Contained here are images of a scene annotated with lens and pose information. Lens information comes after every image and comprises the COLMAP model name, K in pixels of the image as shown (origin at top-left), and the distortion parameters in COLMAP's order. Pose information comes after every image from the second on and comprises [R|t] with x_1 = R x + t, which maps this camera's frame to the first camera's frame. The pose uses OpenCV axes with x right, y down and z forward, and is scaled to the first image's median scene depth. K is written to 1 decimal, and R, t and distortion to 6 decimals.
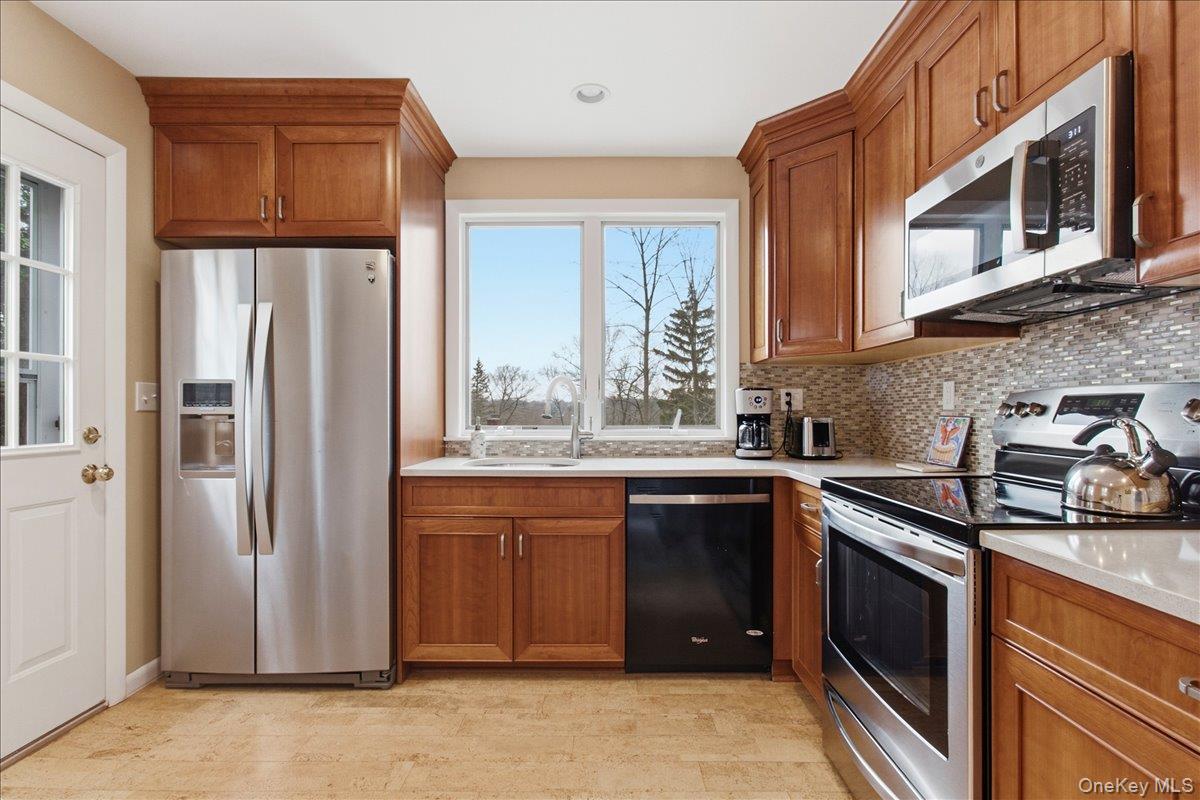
lens RADIAL K [[566.4, 0, 598.8], [0, 566.4, 408.7], [0, 0, 1]] dist [0.000726, 0.002628]
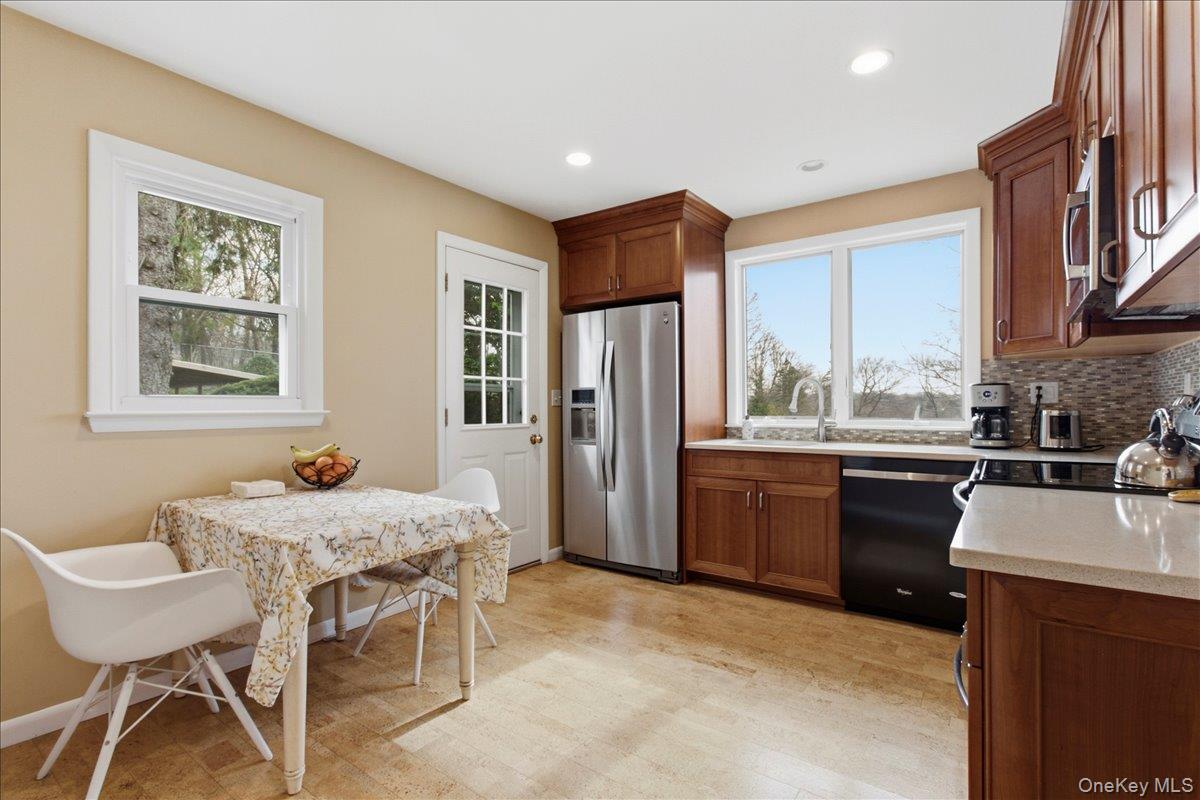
lens RADIAL K [[566.4, 0, 599.9], [0, 566.4, 401.4], [0, 0, 1]] dist [0.000726, 0.002628]
pose [[0.811021, -0.008265, -0.584958, 0.359021], [0.006463, 0.999966, -0.005168, -0.000594], [0.584981, 0.000410, 0.811047, -0.371697]]
